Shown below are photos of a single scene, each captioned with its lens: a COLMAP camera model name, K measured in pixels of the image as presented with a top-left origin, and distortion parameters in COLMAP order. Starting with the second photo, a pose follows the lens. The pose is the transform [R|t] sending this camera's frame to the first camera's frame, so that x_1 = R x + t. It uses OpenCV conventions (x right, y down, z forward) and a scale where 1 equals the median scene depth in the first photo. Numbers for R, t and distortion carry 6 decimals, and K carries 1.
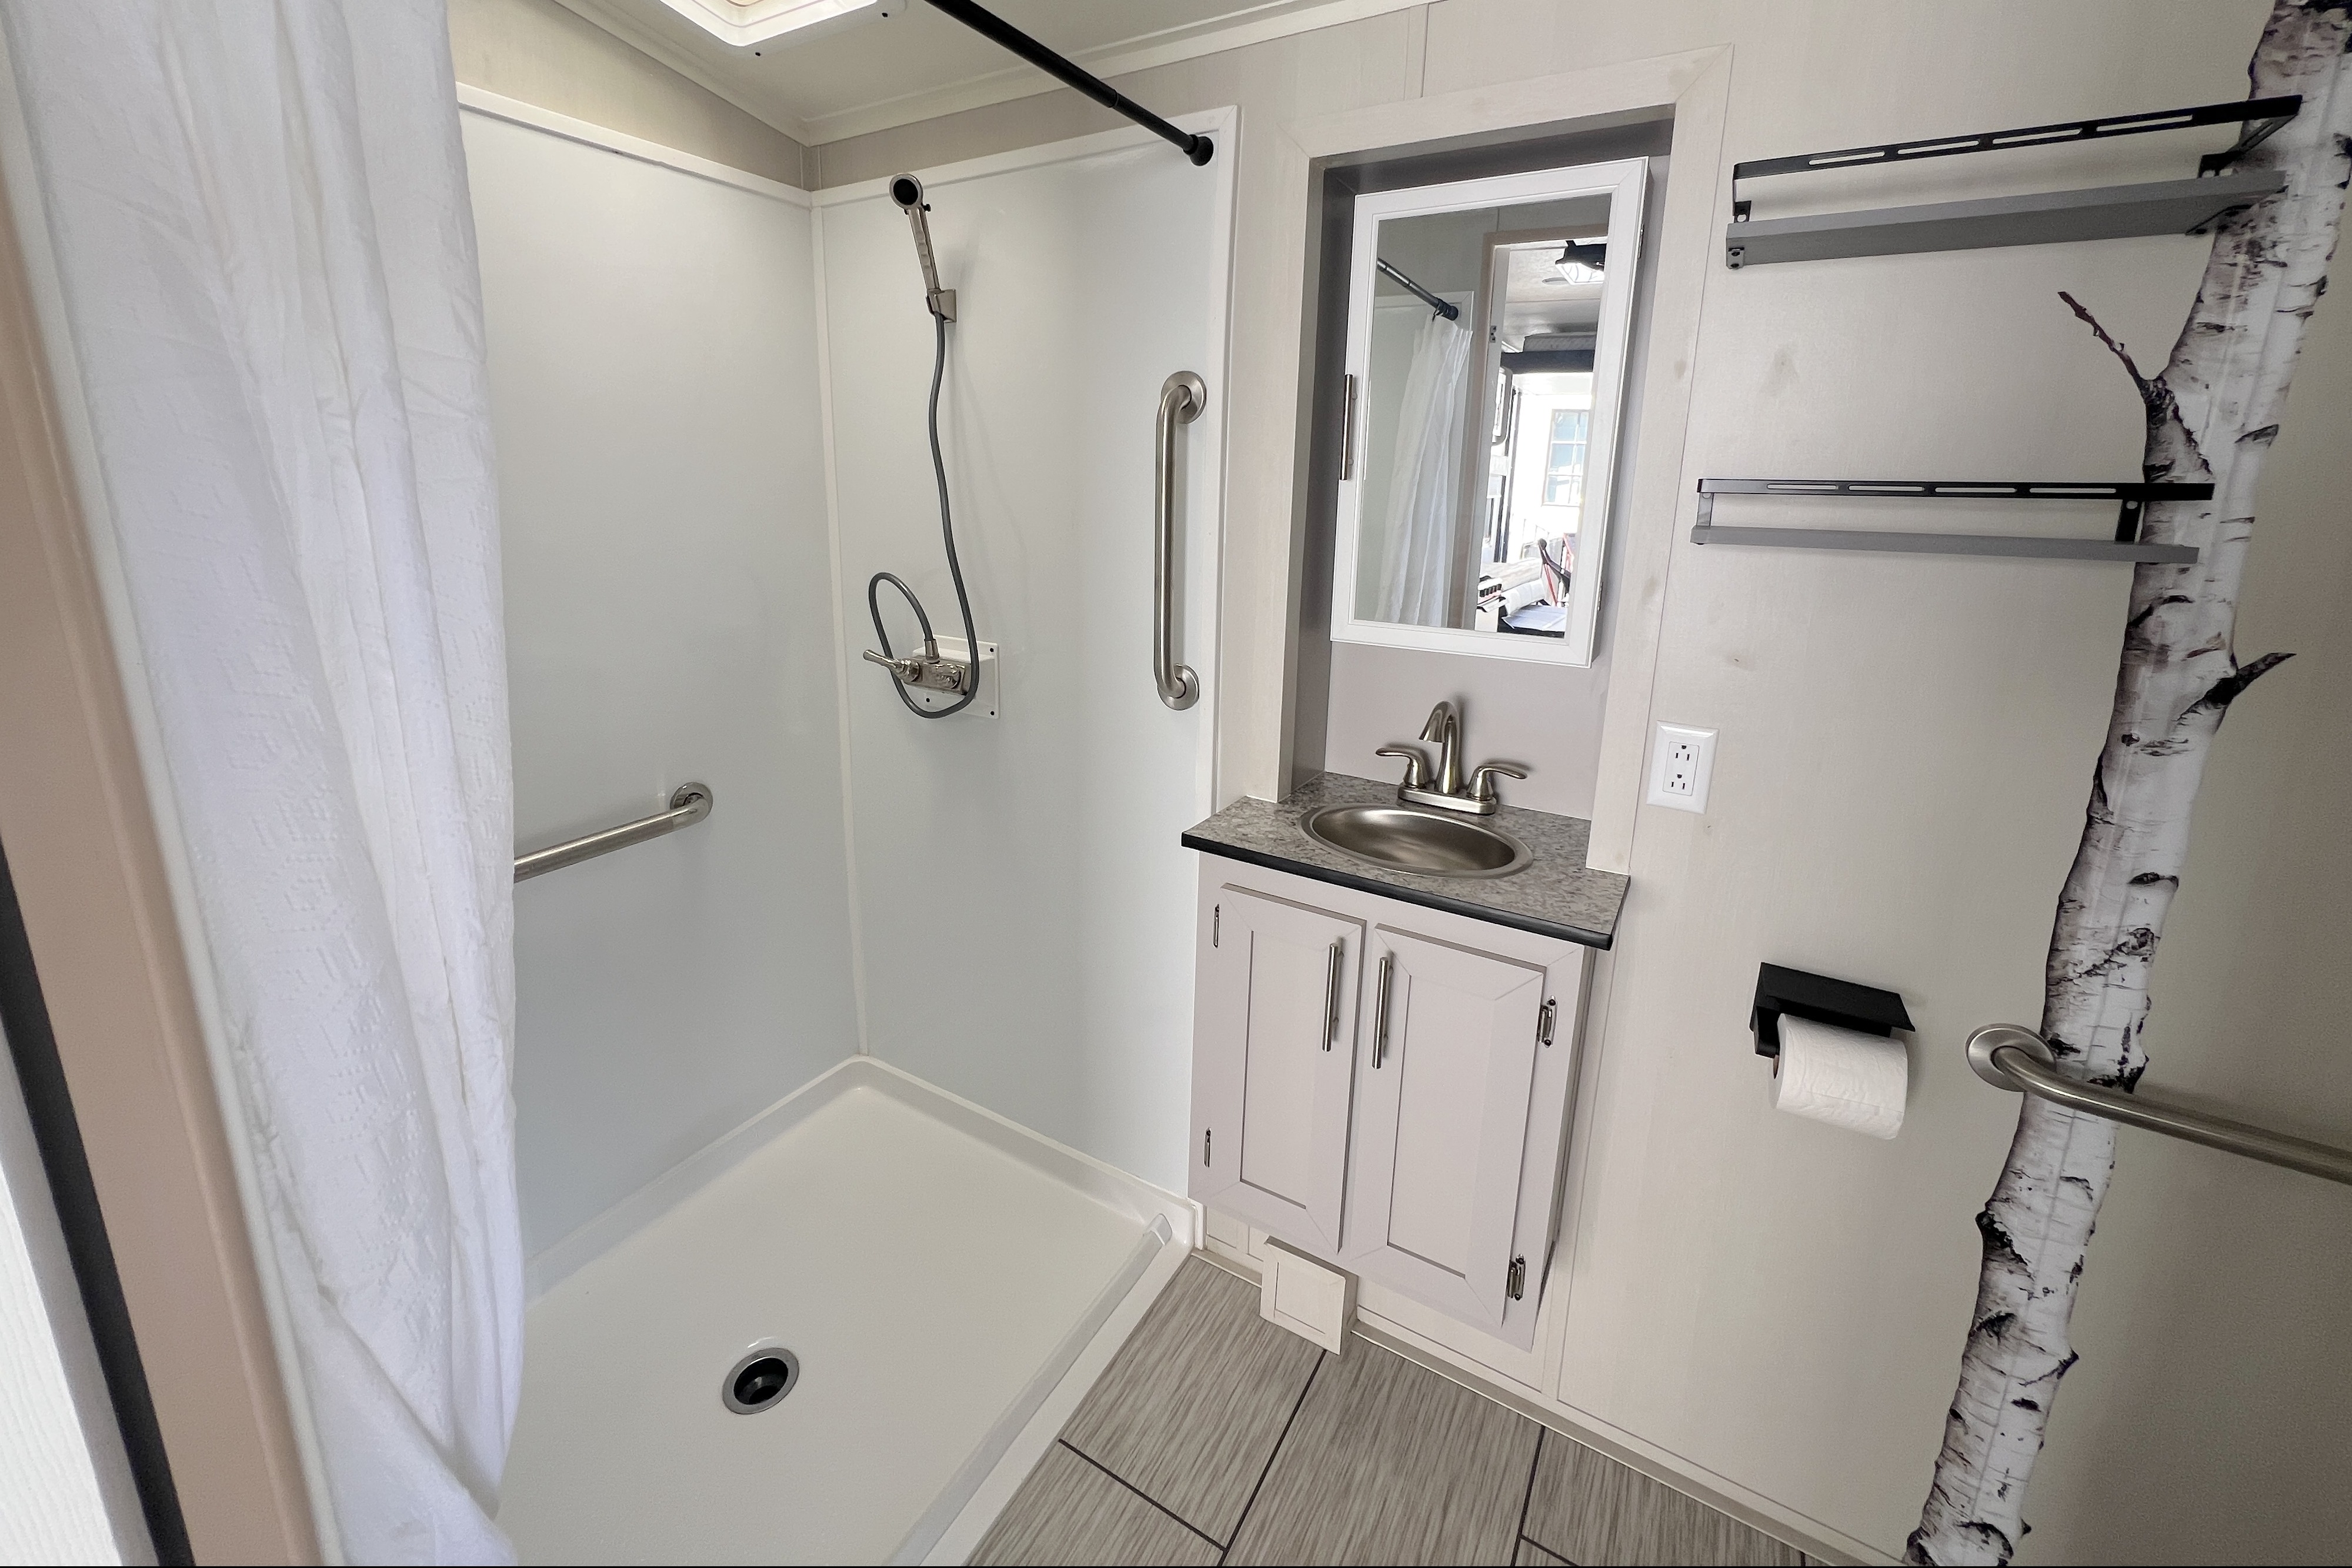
lens RADIAL K [[949.2, 0, 1170.8], [0, 949.2, 688.6], [0, 0, 1]] dist [-0.001413, -0.000411]
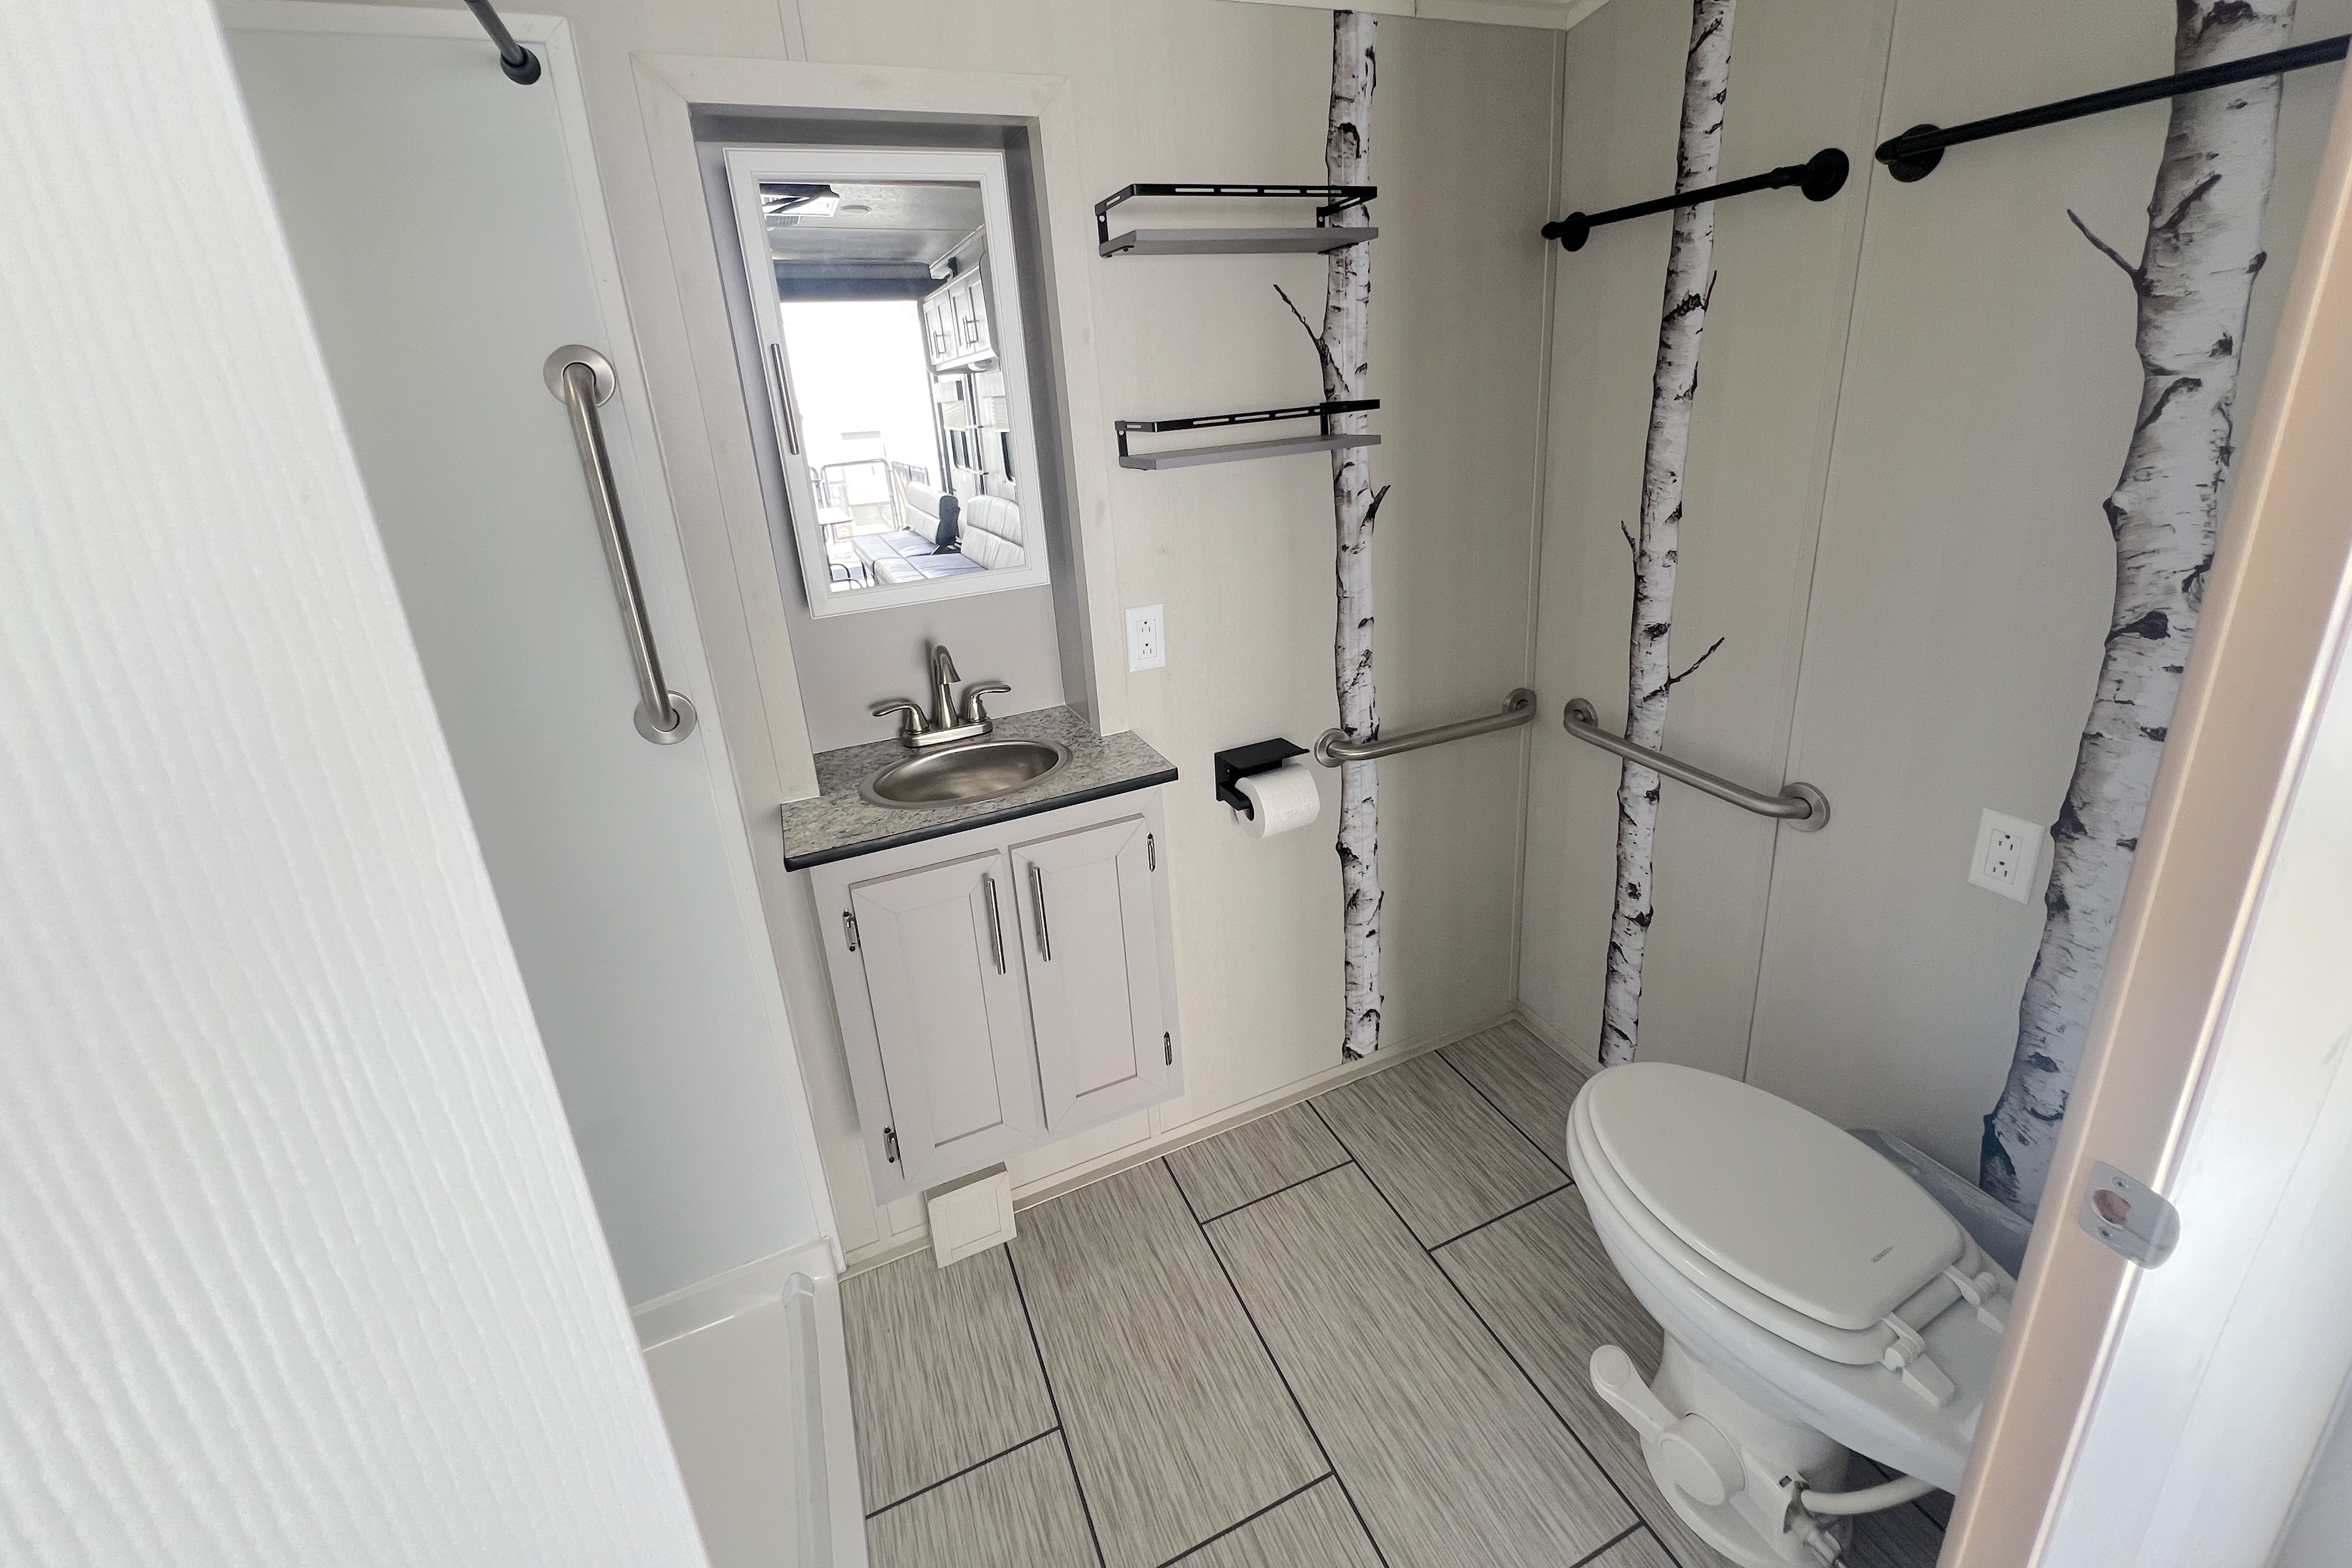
lens RADIAL K [[949.1, 0, 1170.8], [0, 949.1, 688.7], [0, 0, 1]] dist [-0.001413, -0.000411]
pose [[0.582312, -0.306816, 0.752846, -0.499932], [0.256426, 0.948095, 0.188048, -0.097625], [-0.771465, 0.083547, 0.630763, 0.146693]]
